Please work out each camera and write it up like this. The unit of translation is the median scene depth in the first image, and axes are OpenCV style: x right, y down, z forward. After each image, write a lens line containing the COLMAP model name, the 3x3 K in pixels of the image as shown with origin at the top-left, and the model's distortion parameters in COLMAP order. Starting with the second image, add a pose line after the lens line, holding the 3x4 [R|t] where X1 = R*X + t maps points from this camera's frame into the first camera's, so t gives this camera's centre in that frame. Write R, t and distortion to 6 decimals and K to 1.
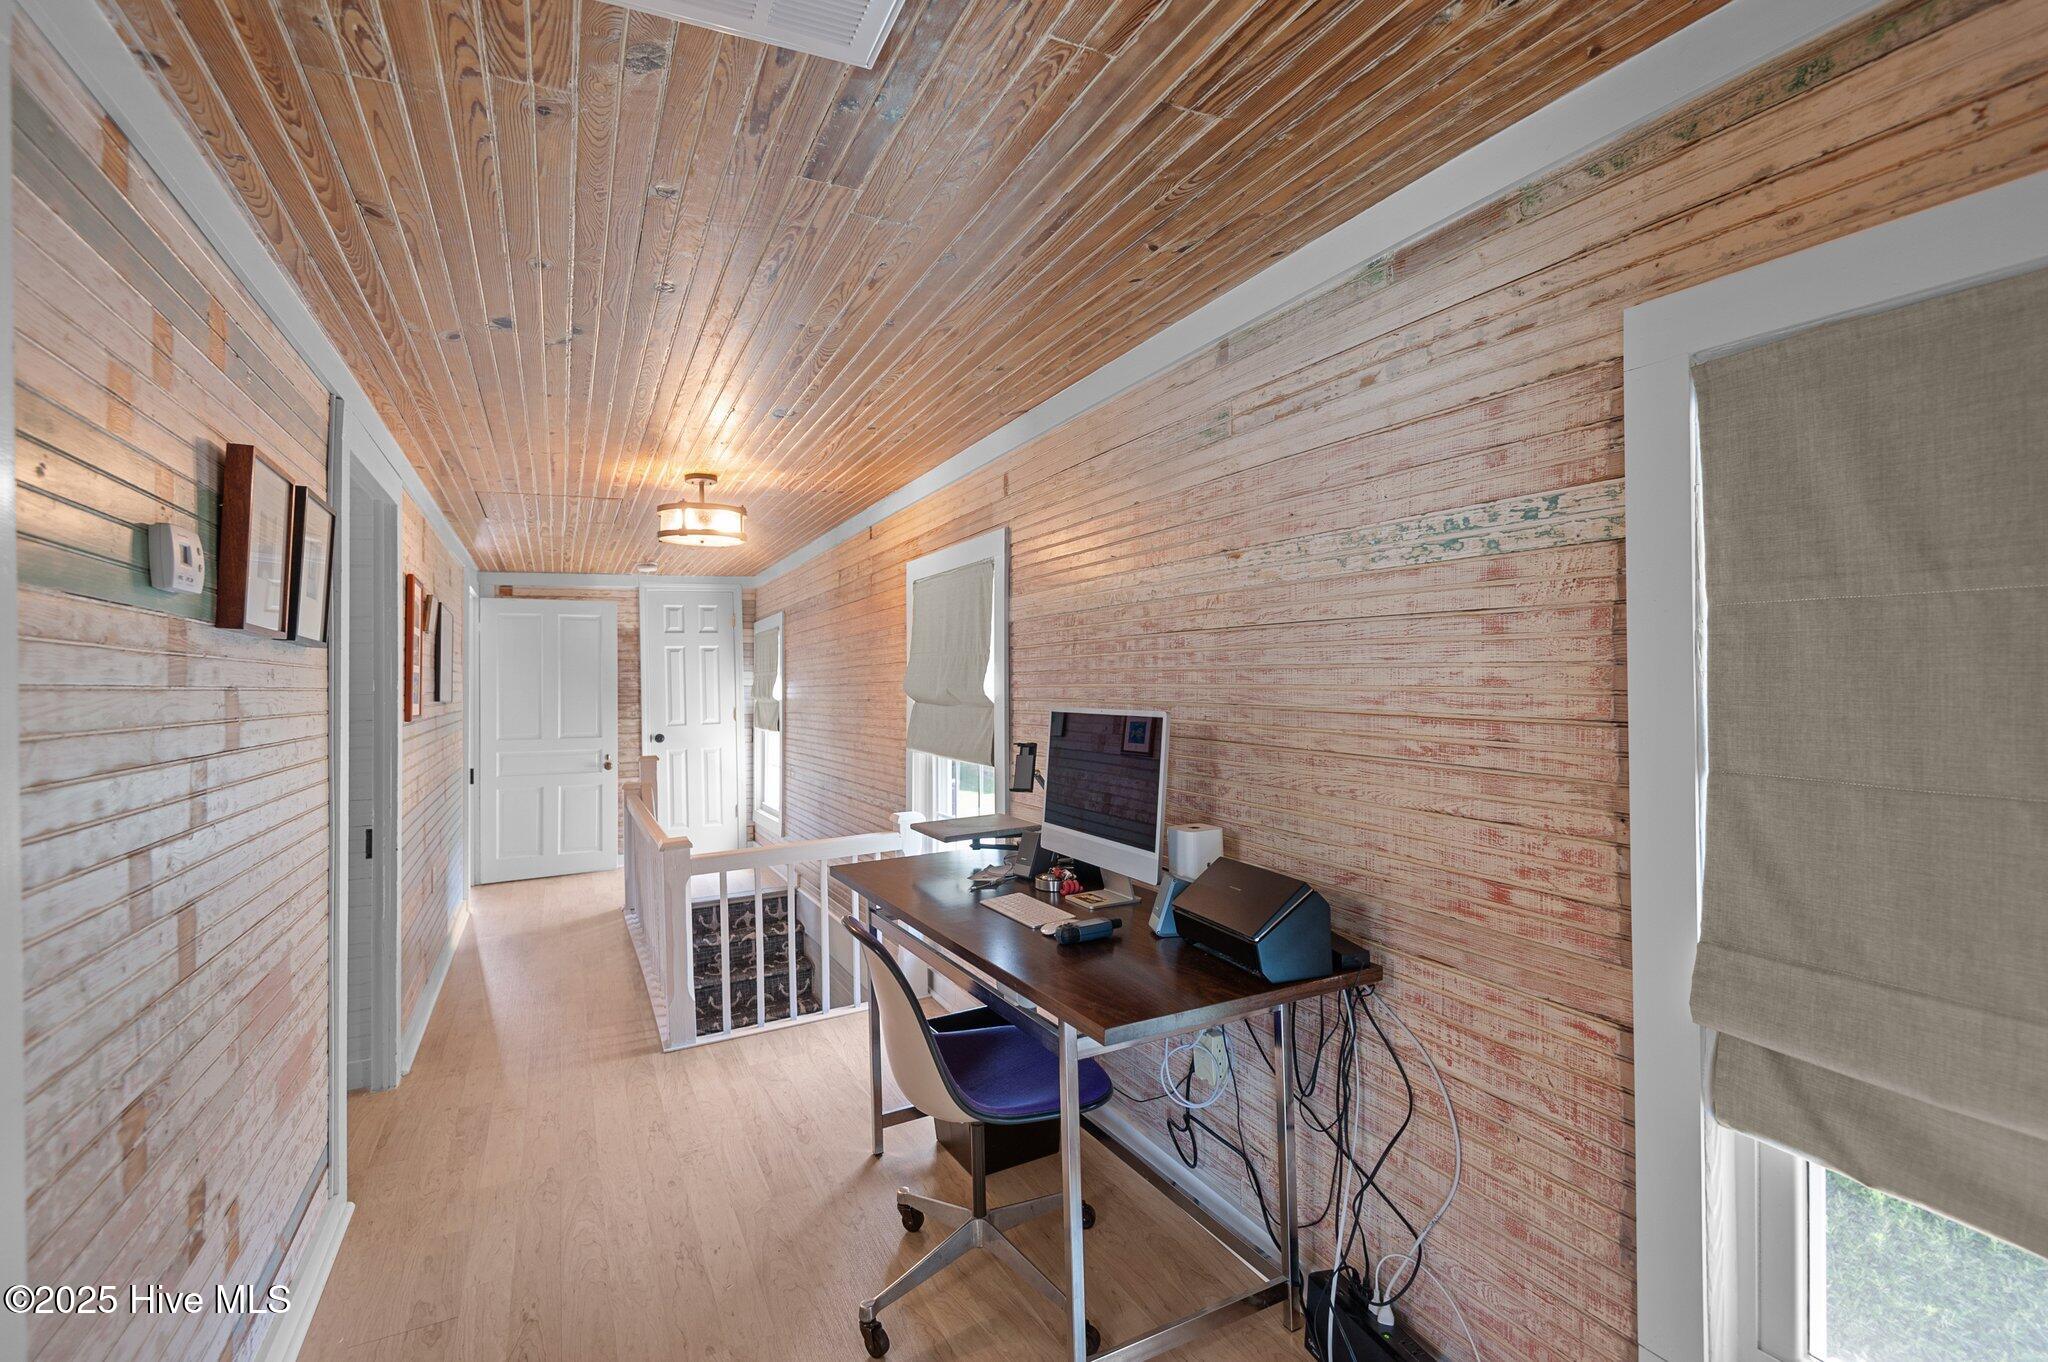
lens RADIAL K [[923.0, 0, 1025.6], [0, 923.0, 685.2], [0, 0, 1]] dist [0.039952, -0.031245]
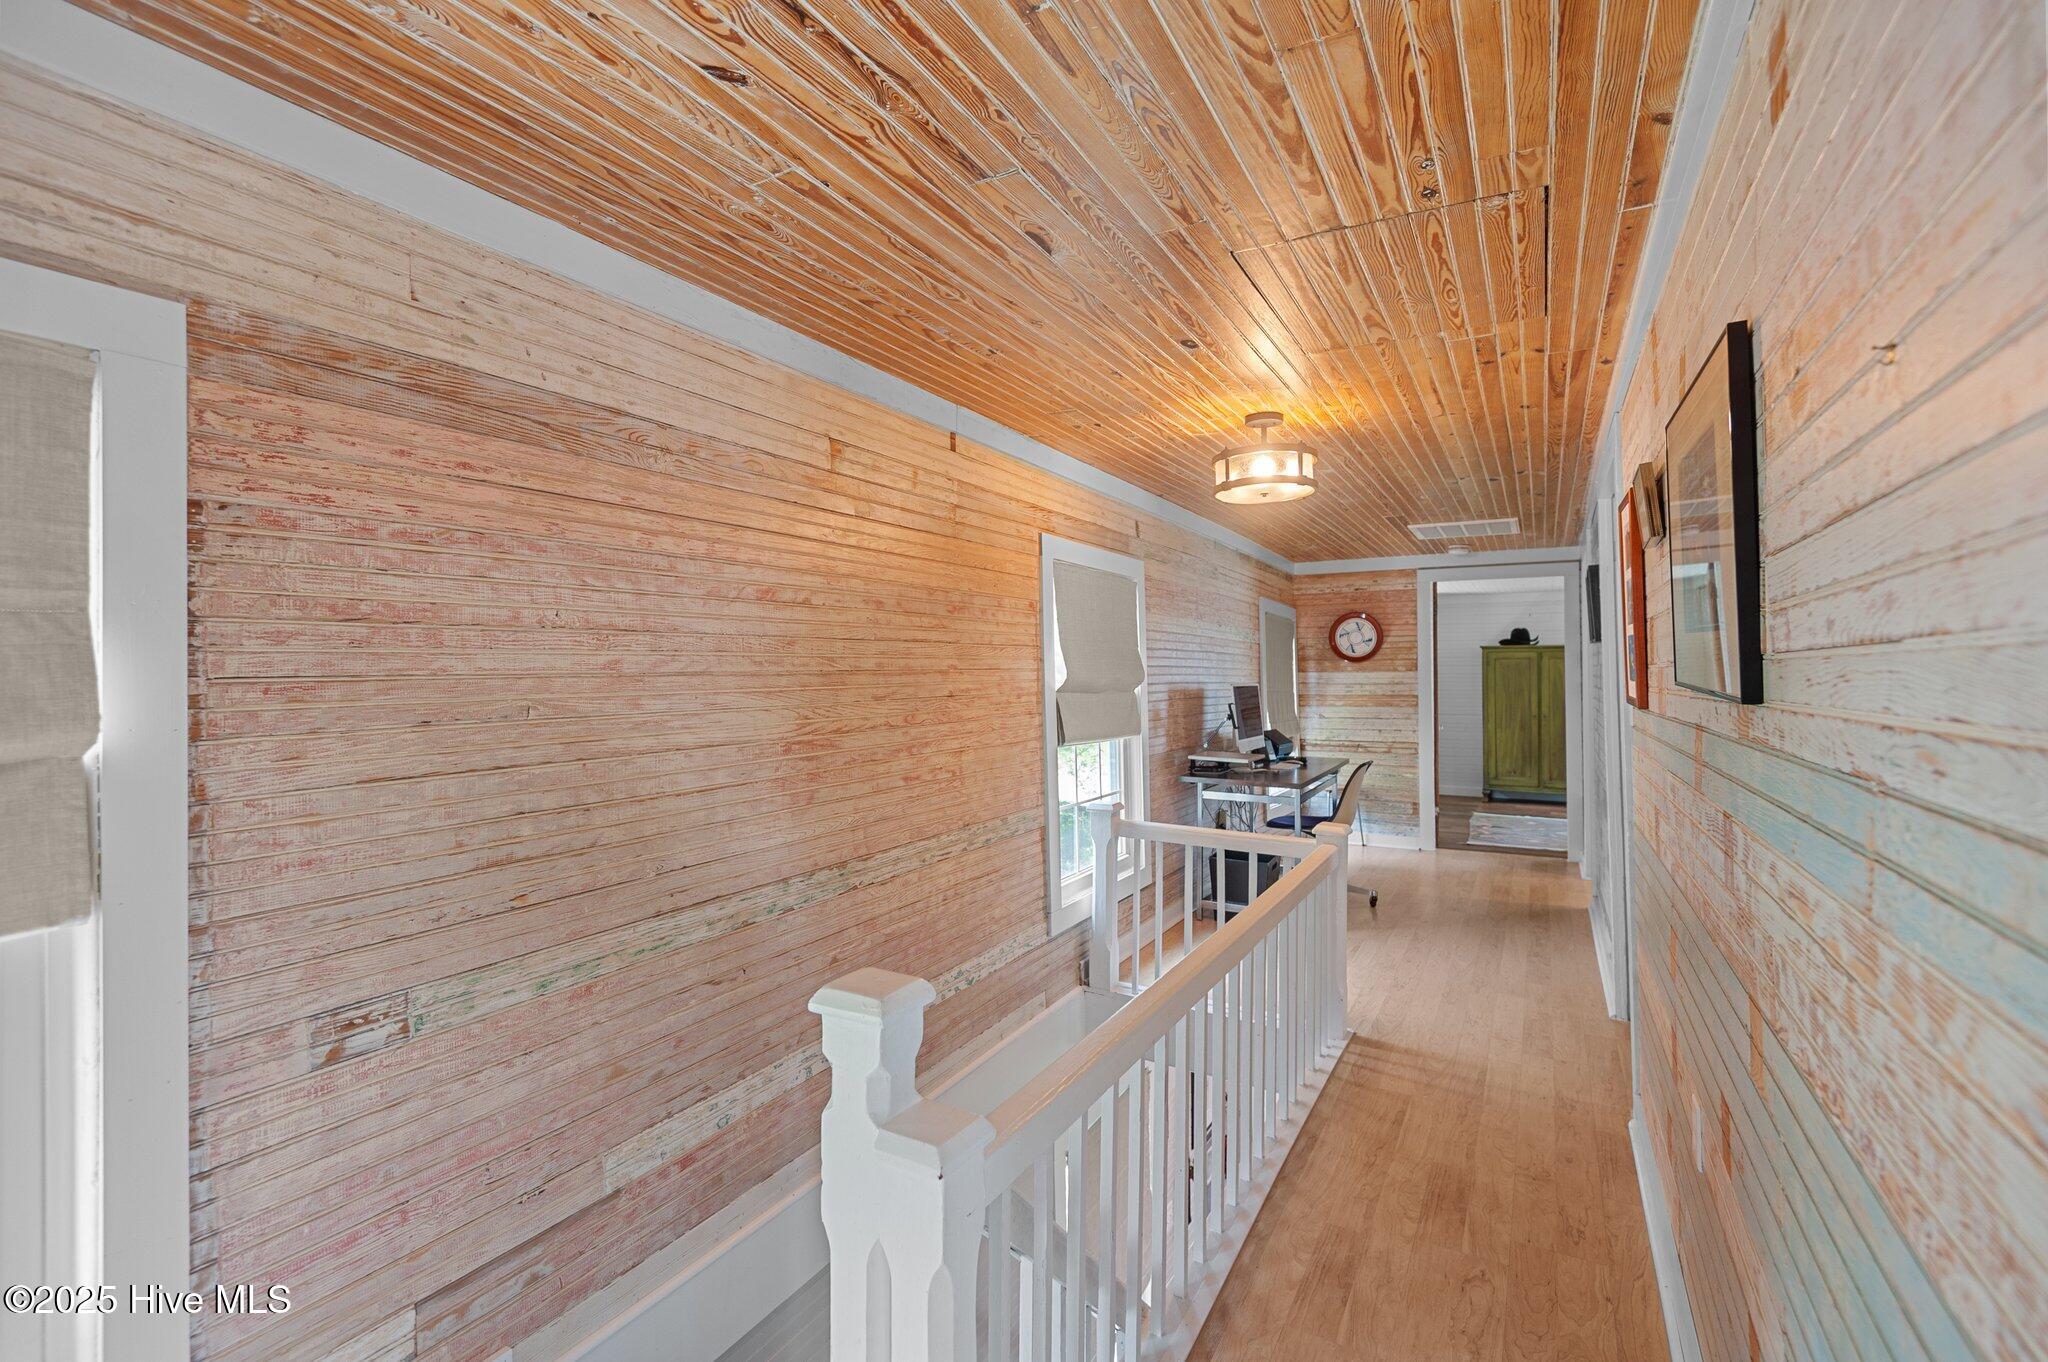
lens RADIAL K [[923.0, 0, 1025.6], [0, 923.0, 685.2], [0, 0, 1]] dist [0.039952, -0.031245]
pose [[-0.563898, 0.017263, 0.825664, -1.270359], [0.027248, 0.999626, -0.002290, 0.017538], [-0.825395, 0.021206, -0.564158, 2.299147]]
